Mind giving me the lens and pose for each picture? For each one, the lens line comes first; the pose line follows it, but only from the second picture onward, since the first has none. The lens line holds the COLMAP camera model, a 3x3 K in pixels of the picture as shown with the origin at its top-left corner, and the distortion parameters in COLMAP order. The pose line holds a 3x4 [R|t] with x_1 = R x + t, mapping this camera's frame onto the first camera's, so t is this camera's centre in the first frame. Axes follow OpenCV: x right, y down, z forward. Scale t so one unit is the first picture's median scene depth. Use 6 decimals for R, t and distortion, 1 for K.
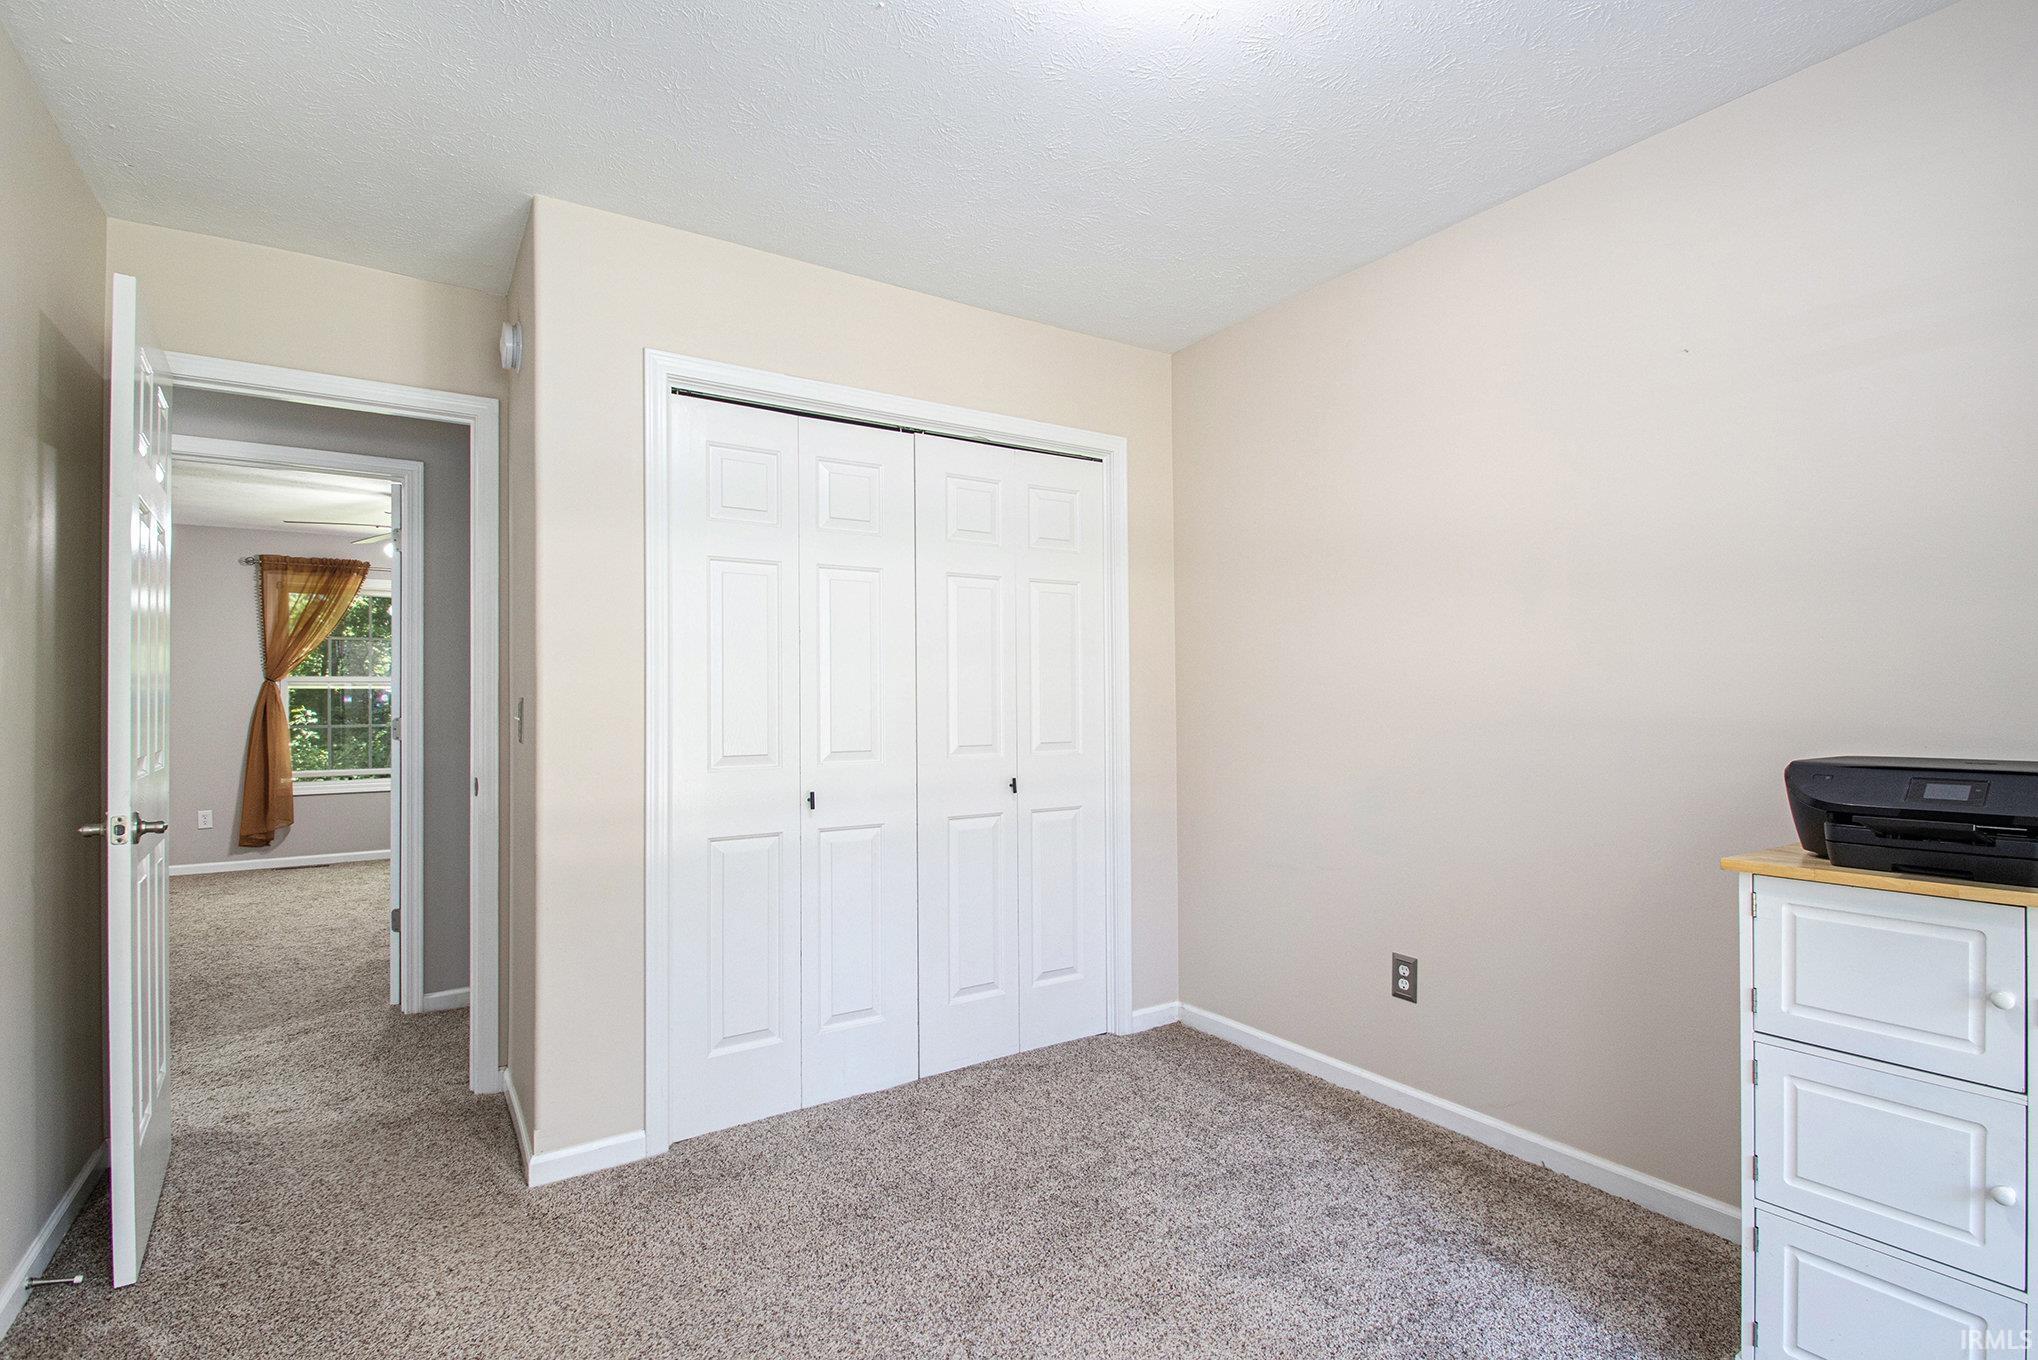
lens RADIAL K [[964.4, 0, 1024.6], [0, 964.4, 685.3], [0, 0, 1]] dist [0.001984, -0.010944]
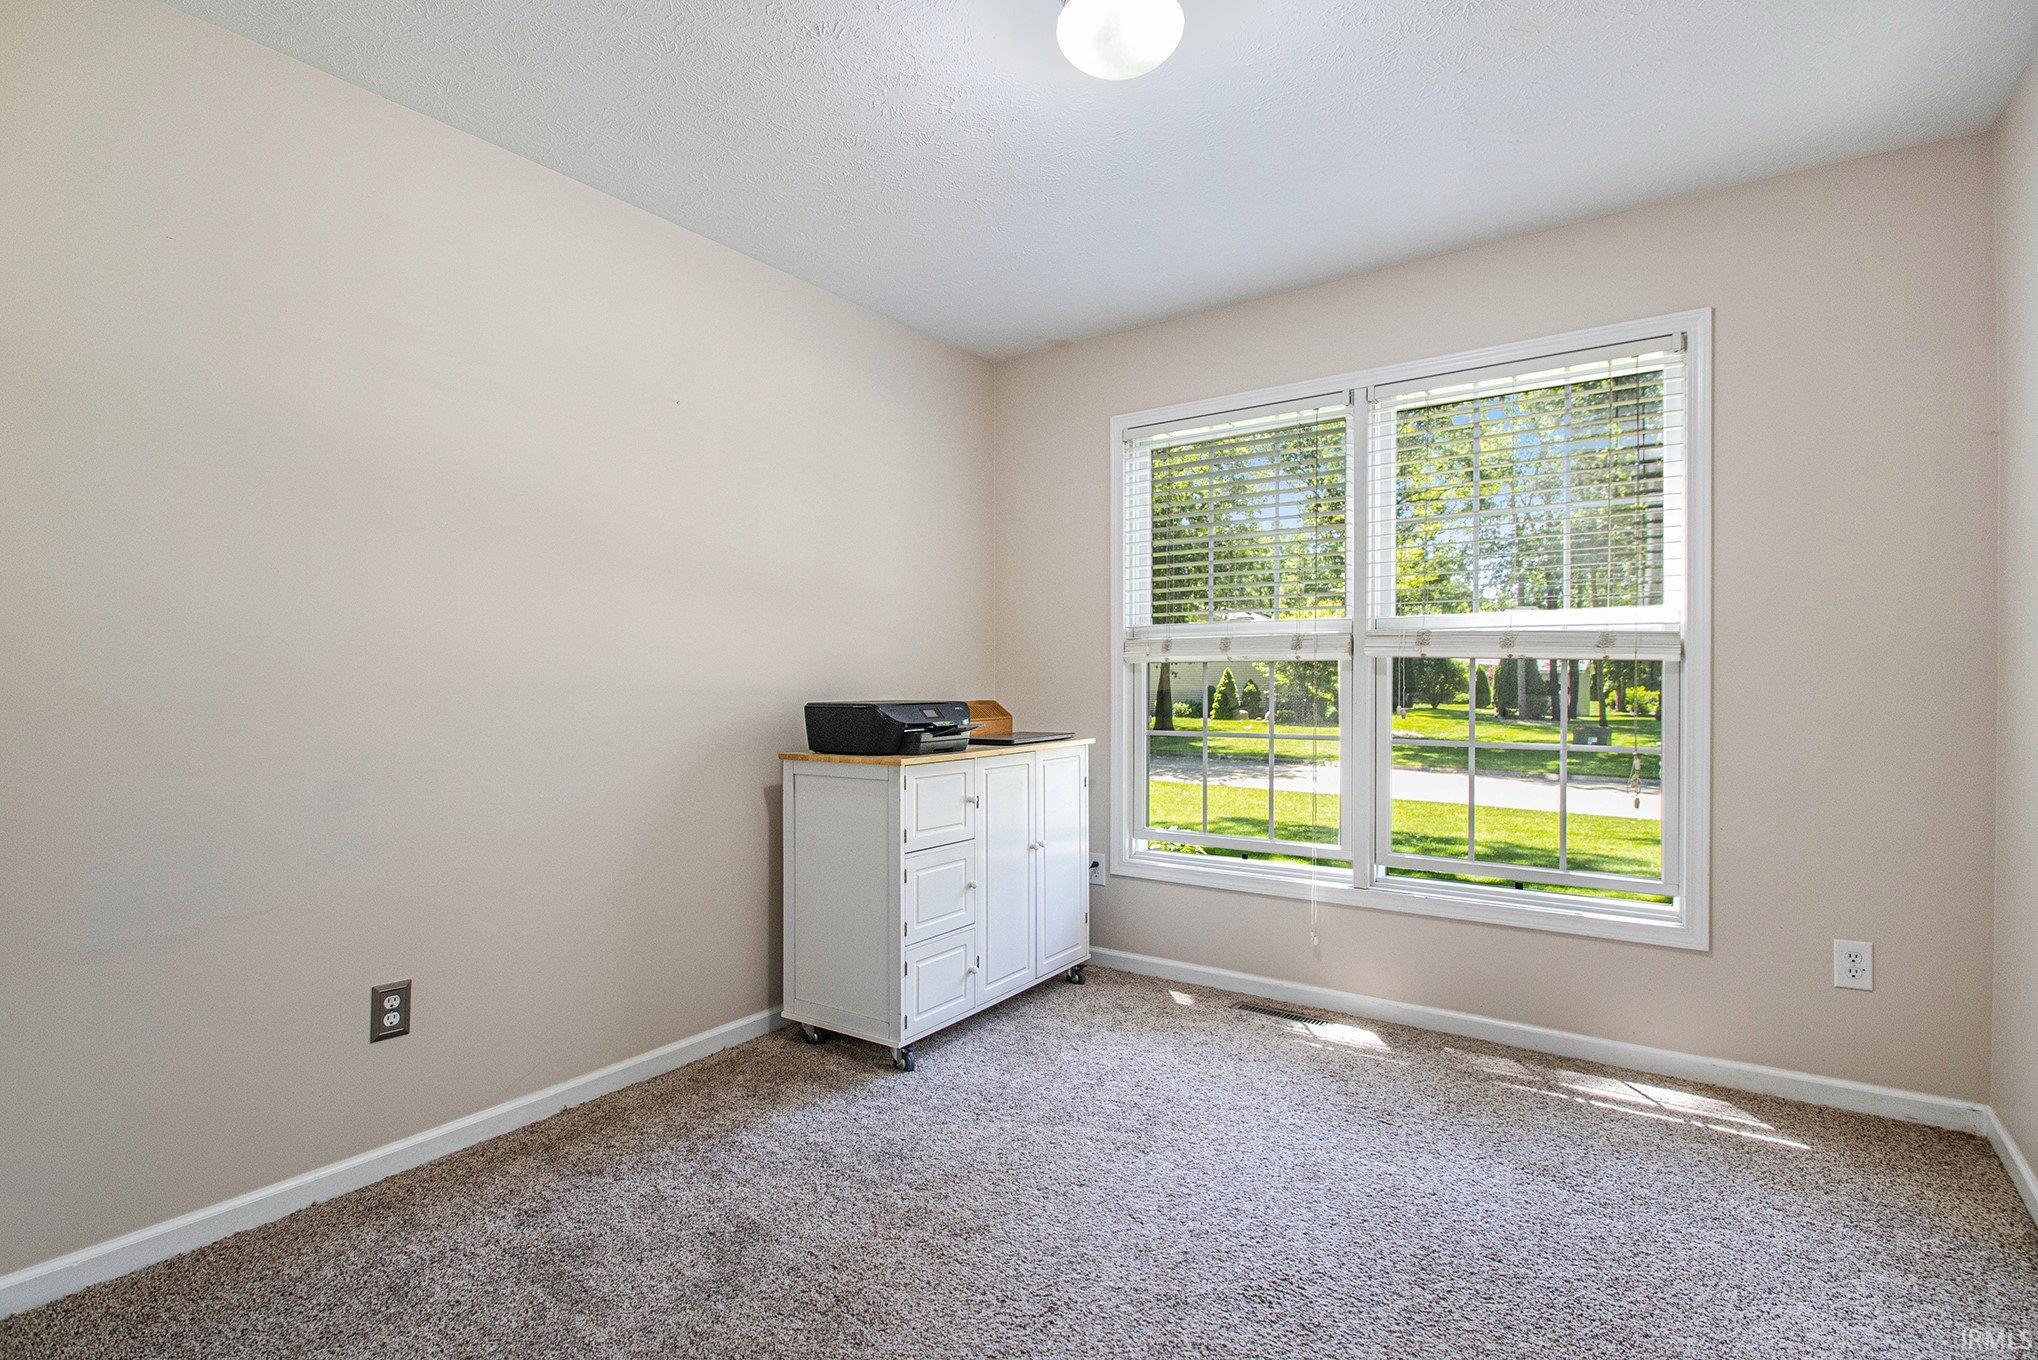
lens RADIAL K [[964.4, 0, 1024.6], [0, 964.4, 685.3], [0, 0, 1]] dist [0.001984, -0.010944]
pose [[-0.375207, 0.001205, 0.926940, -0.552351], [-0.011518, 0.999916, -0.005962, 0.029643], [-0.926869, -0.012914, -0.375162, 0.815085]]
